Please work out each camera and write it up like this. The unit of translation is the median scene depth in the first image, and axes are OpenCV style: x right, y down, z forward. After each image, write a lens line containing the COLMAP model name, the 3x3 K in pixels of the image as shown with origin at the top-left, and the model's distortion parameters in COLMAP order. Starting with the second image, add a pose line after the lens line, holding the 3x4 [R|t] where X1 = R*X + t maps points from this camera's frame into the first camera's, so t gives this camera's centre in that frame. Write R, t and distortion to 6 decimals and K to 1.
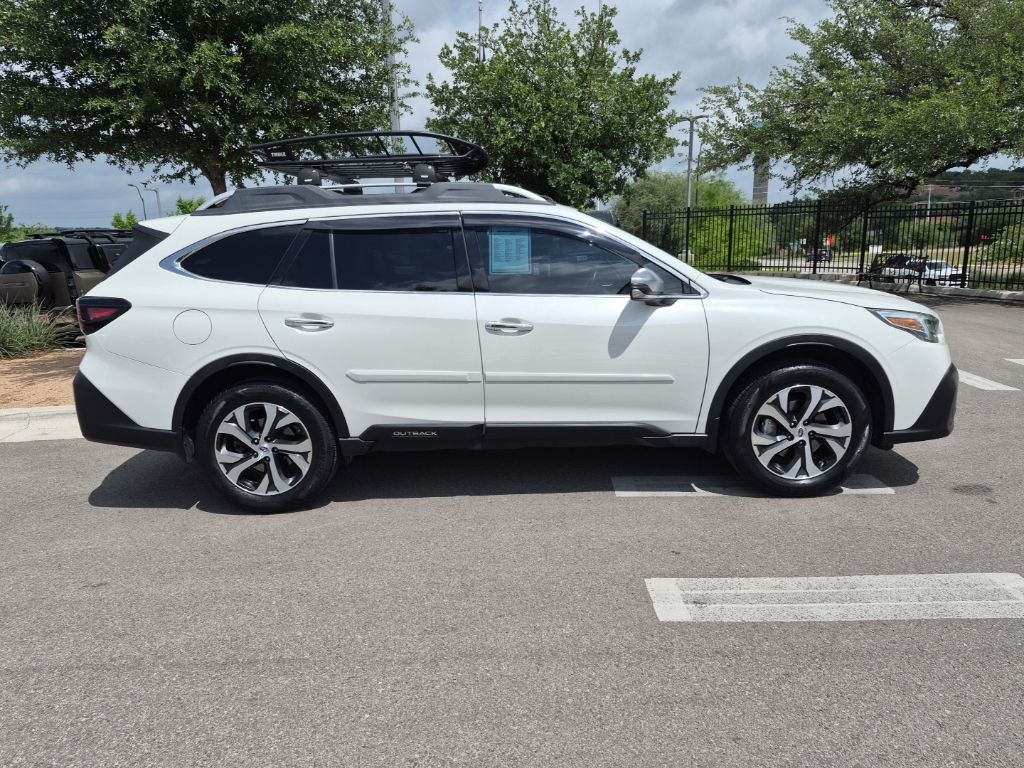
lens RADIAL K [[727.1, 0, 504.0], [0, 727.1, 388.7], [0, 0, 1]] dist [0.052710, -0.040047]
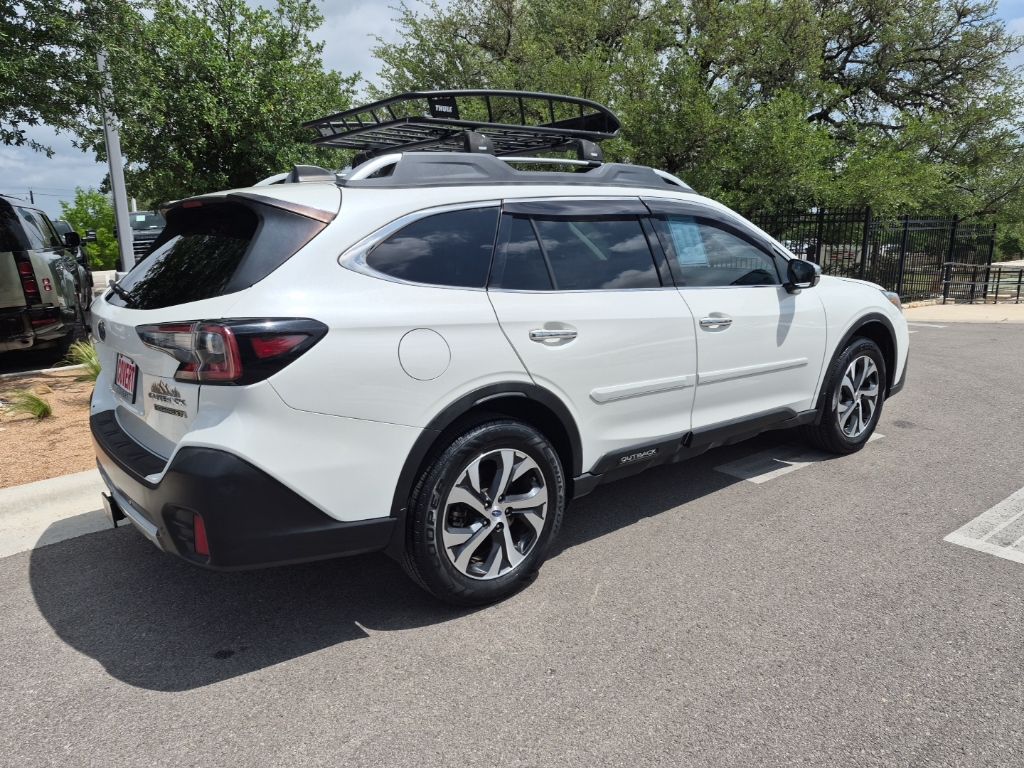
lens RADIAL K [[727.1, 0, 511.6], [0, 727.1, 383.5], [0, 0, 1]] dist [0.052710, -0.040047]
pose [[0.768919, -0.114752, 0.628964, -0.762629], [0.128355, 0.991439, 0.023967, -0.061103], [-0.626329, 0.062302, 0.777065, 0.425868]]
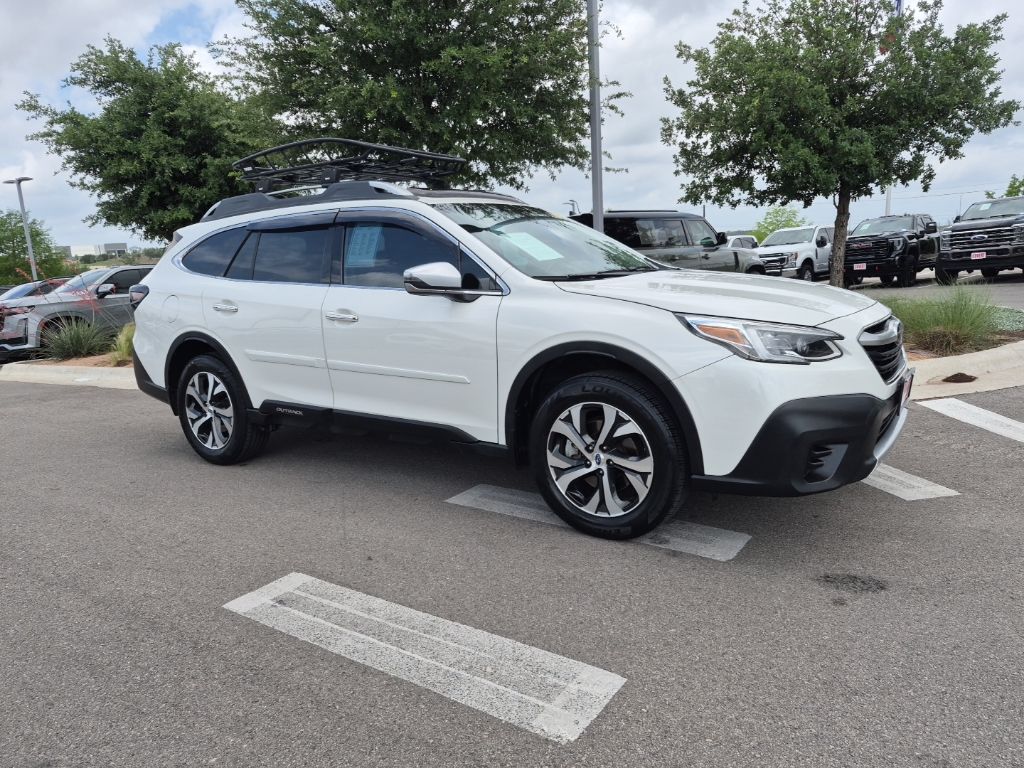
lens RADIAL K [[727.1, 0, 517.9], [0, 727.1, 376.1], [0, 0, 1]] dist [0.052710, -0.040047]
pose [[0.836007, 0.082373, -0.542500, 0.765030], [-0.094038, 0.995549, 0.006249, -0.030865], [0.540600, 0.045791, 0.840032, 0.251809]]
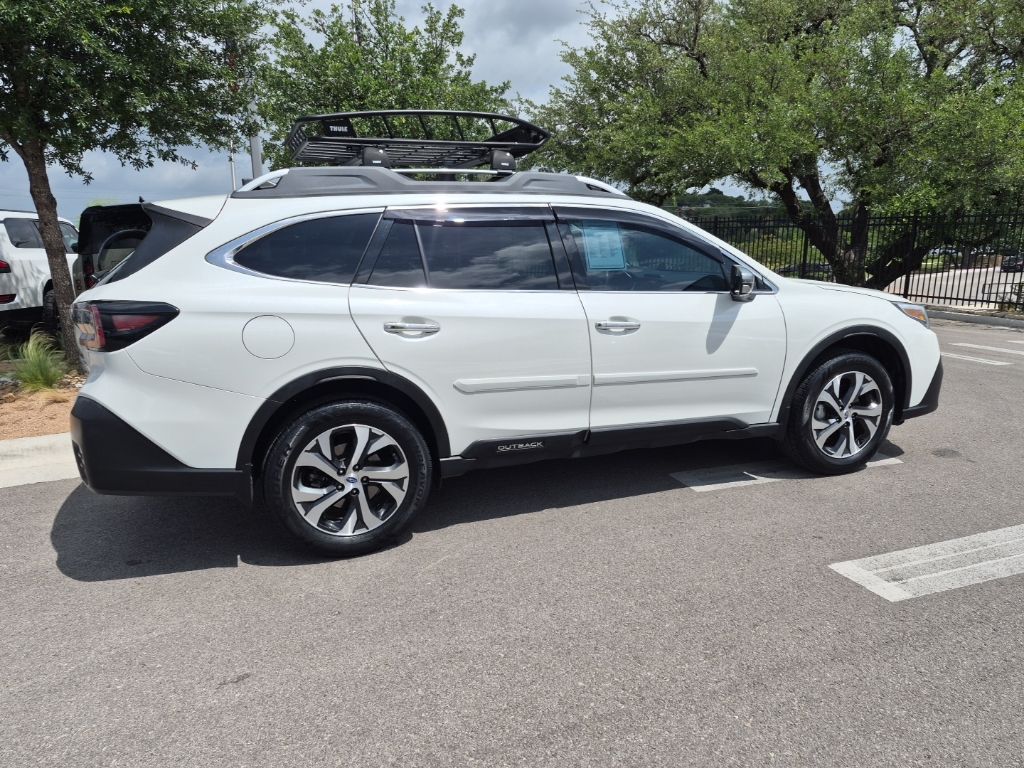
lens RADIAL K [[727.1, 0, 510.5], [0, 727.1, 387.8], [0, 0, 1]] dist [0.052710, -0.040047]
pose [[0.928334, -0.057085, 0.367338, -0.463636], [0.060496, 0.998166, 0.002233, -0.013900], [-0.366792, 0.020150, 0.930085, 0.158449]]
